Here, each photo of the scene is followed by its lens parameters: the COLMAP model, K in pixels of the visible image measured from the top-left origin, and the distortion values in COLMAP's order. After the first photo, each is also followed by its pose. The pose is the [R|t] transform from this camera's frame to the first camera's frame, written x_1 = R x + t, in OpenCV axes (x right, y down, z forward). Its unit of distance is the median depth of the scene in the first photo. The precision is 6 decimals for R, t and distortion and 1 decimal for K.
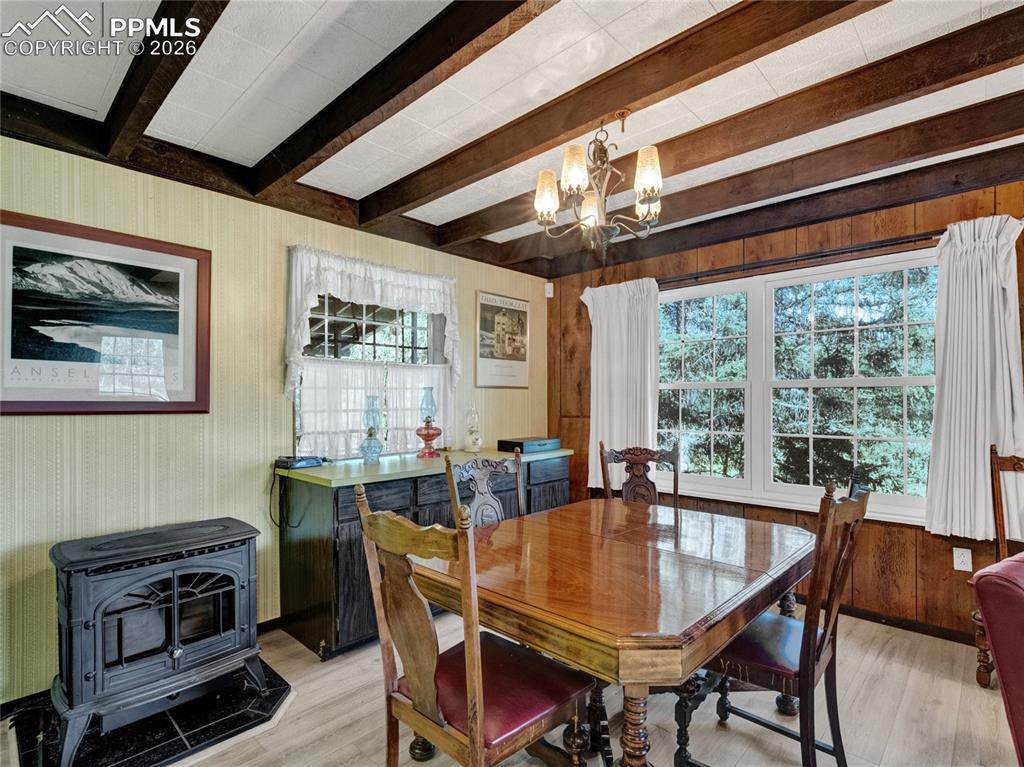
lens RADIAL K [[516.4, 0, 512.2], [0, 516.4, 392.9], [0, 0, 1]] dist [0.000463, -0.000246]
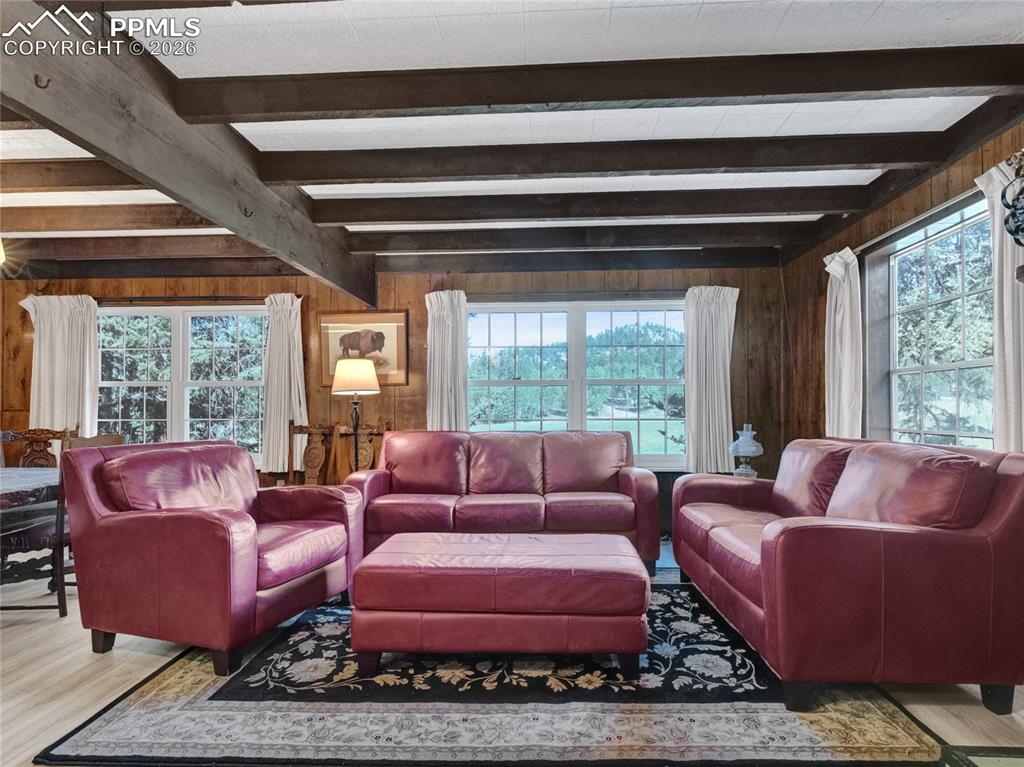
lens RADIAL K [[516.4, 0, 523.0], [0, 516.4, 399.9], [0, 0, 1]] dist [0.000463, -0.000246]
pose [[0.751994, 0.007105, 0.659131, 0.230242], [-0.007896, 0.999967, -0.001770, 0.019382], [-0.659122, -0.003873, 0.752026, -0.590752]]
